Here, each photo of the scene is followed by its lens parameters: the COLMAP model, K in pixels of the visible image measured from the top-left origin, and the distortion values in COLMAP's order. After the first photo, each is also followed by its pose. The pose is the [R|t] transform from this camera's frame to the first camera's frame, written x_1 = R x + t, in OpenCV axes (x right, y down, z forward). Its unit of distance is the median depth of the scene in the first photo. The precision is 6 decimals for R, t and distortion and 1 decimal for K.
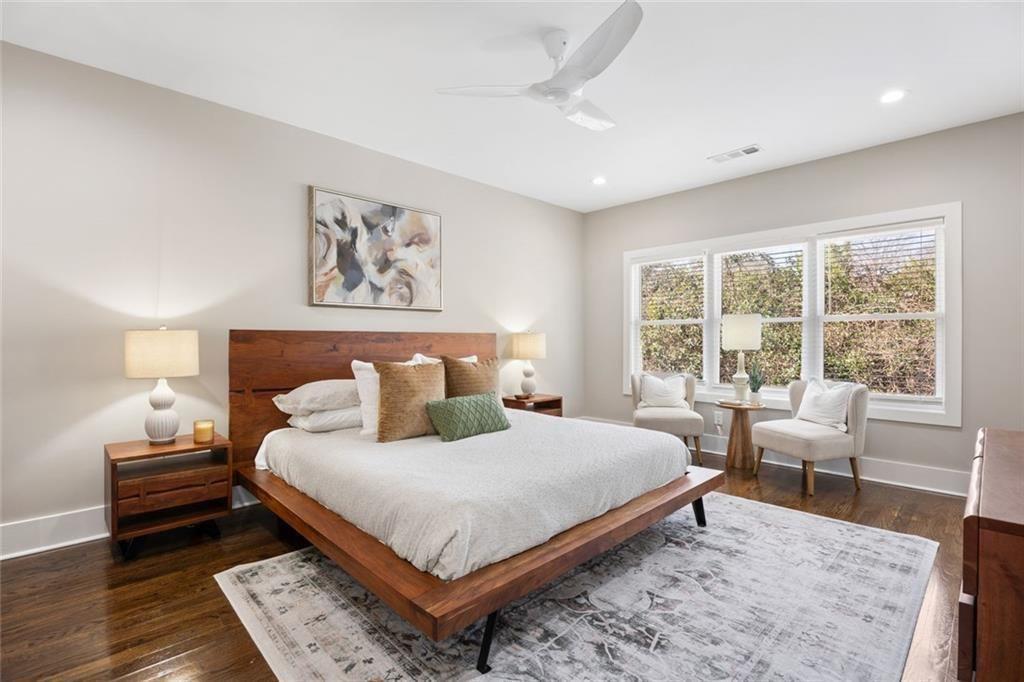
lens RADIAL K [[472.4, 0, 511.2], [0, 472.4, 337.7], [0, 0, 1]] dist [-0.014479, -0.000571]
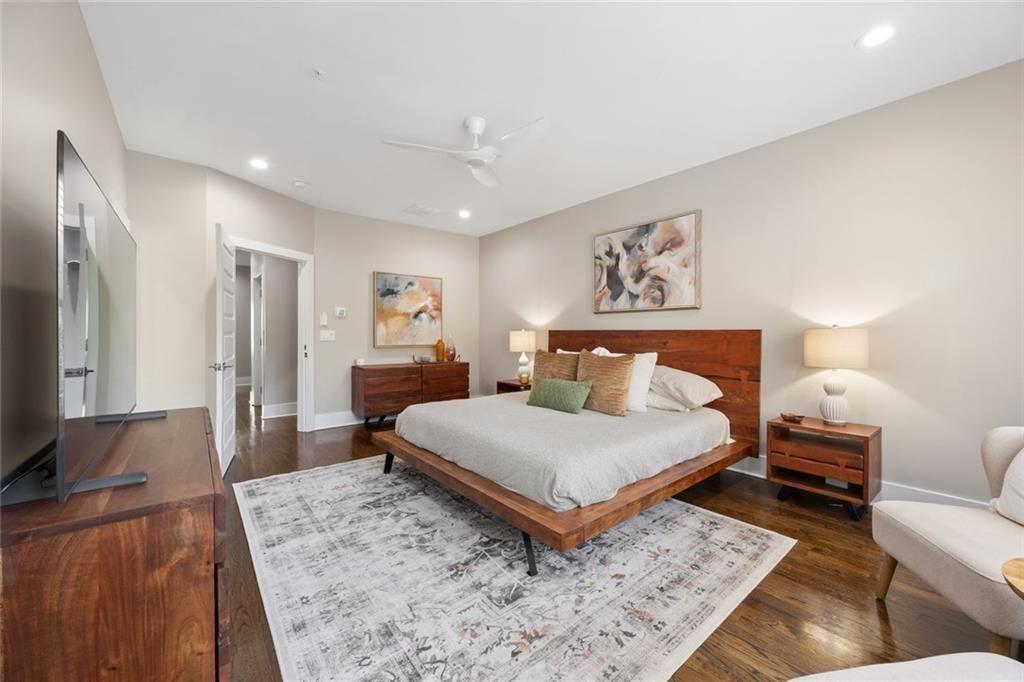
lens RADIAL K [[395.9, 0, 512.3], [0, 395.9, 338.0], [0, 0, 1]] dist [-0.003337, -0.000350]
pose [[-0.089641, 0.012053, -0.995901, 0.856907], [-0.000279, 0.999926, 0.012126, -0.003874], [0.995974, 0.001365, -0.089631, 0.823368]]
